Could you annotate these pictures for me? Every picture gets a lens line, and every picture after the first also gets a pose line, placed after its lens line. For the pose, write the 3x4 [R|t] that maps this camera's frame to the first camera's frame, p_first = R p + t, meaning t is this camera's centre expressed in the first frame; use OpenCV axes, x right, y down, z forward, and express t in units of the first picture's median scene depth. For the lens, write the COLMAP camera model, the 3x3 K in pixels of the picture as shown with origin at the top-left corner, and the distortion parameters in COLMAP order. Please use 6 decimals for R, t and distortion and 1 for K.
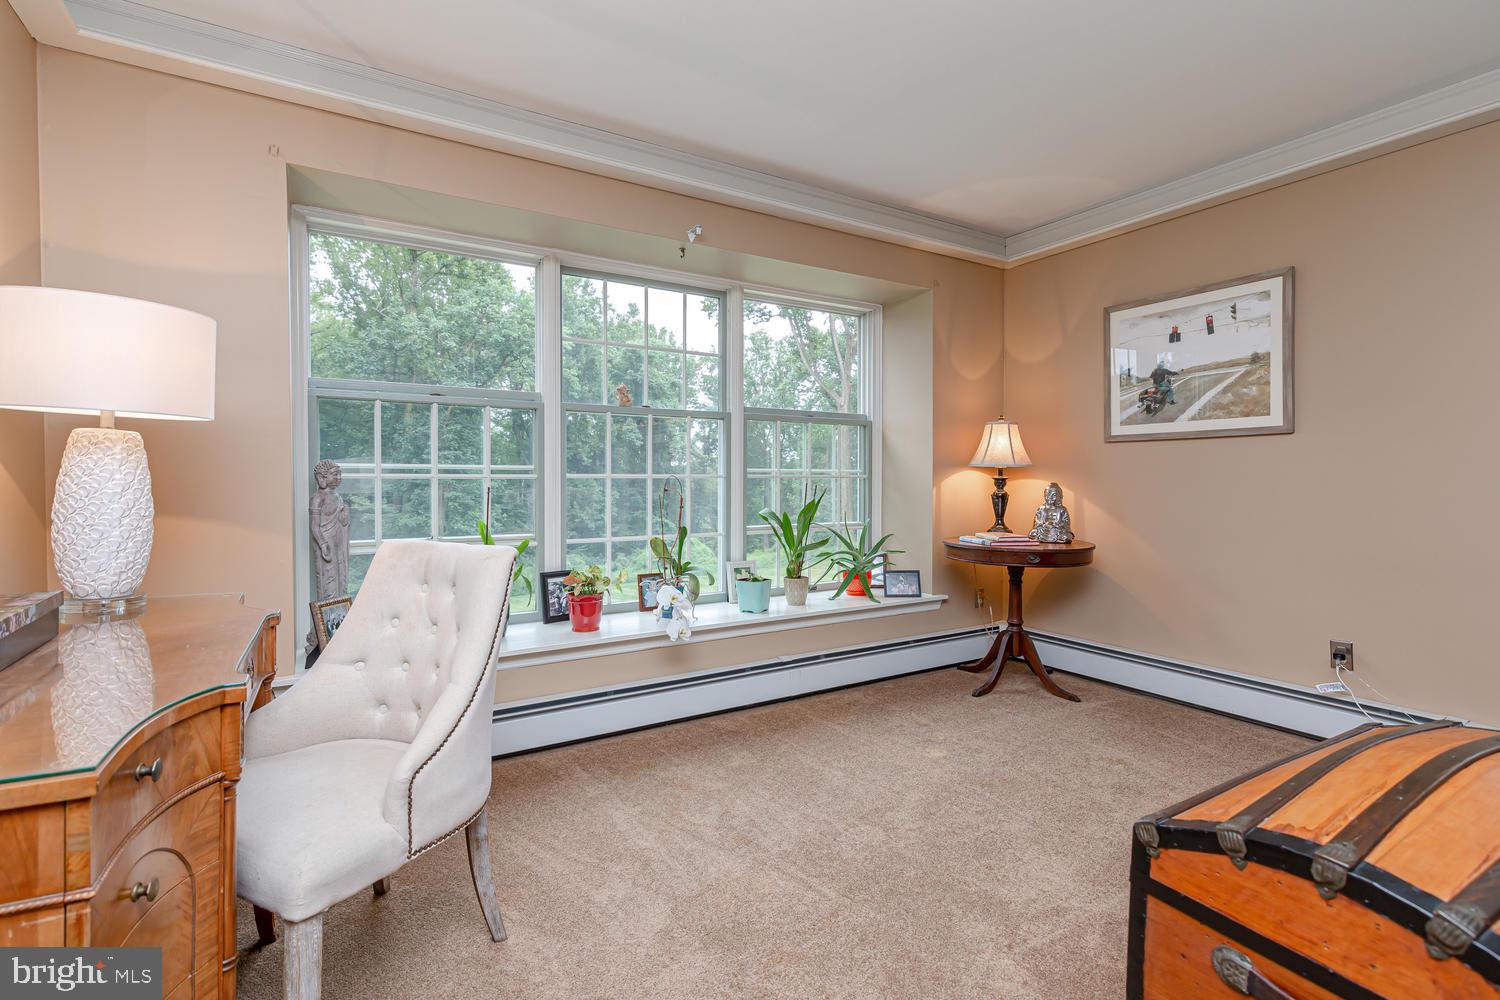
lens RADIAL K [[699.9, 0, 757.3], [0, 699.9, 496.5], [0, 0, 1]] dist [-0.001730, -0.000004]
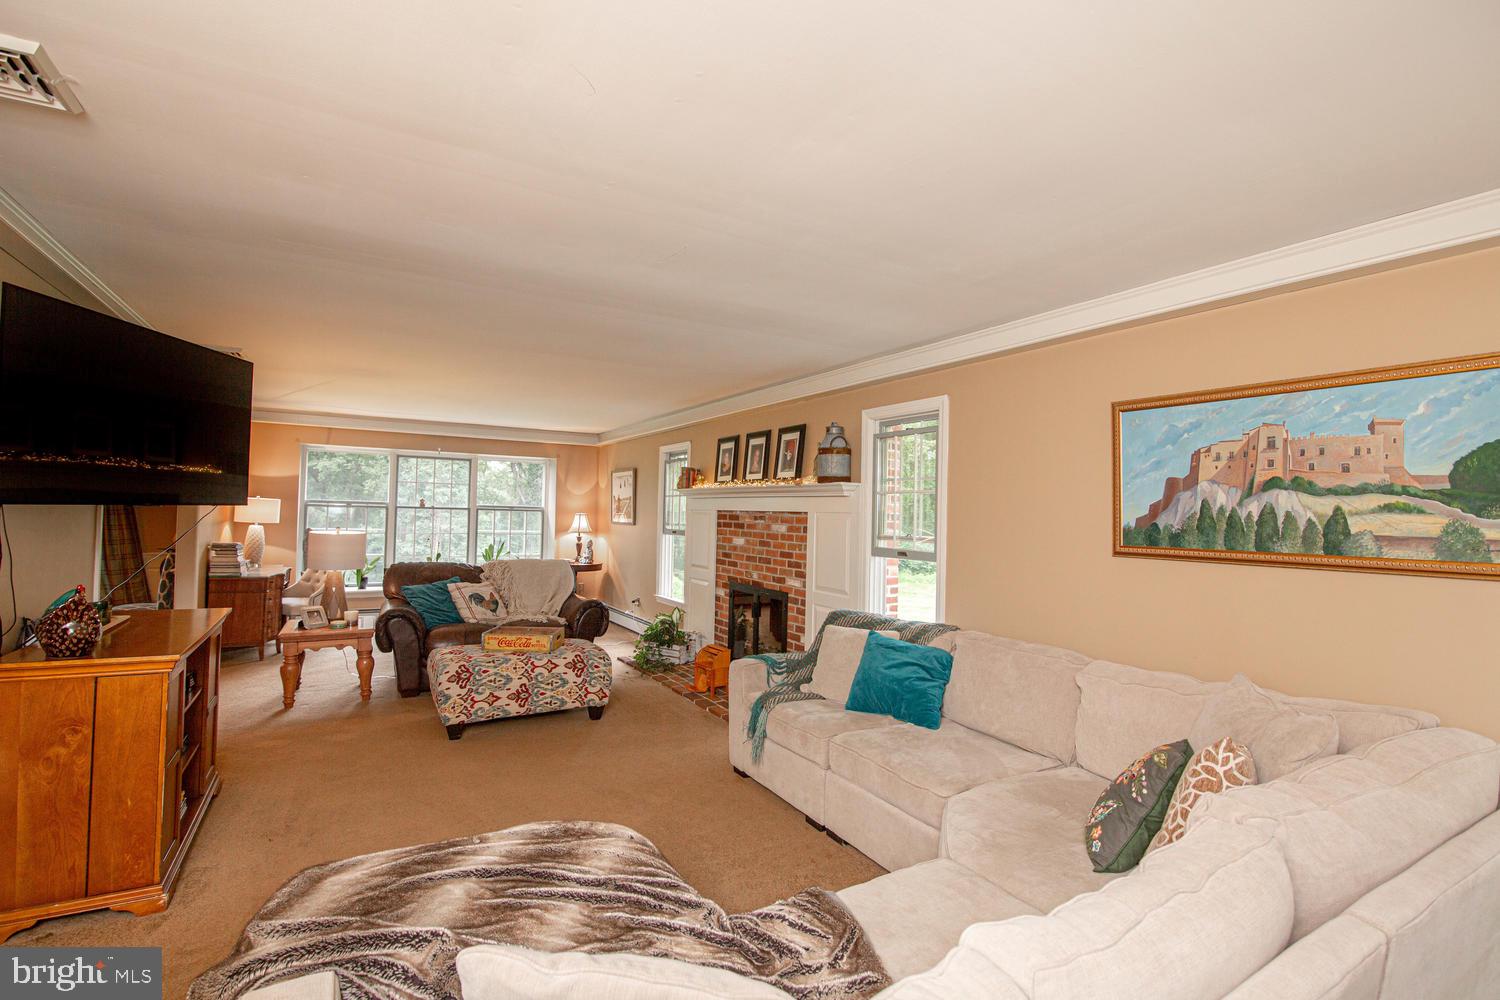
lens RADIAL K [[699.9, 0, 757.3], [0, 699.9, 496.5], [0, 0, 1]] dist [-0.001730, -0.000004]
pose [[0.999687, 0.009752, -0.023023, 1.041683], [-0.010678, 0.999124, -0.040455, -0.070969], [0.022609, 0.040688, 0.998916, -1.523193]]
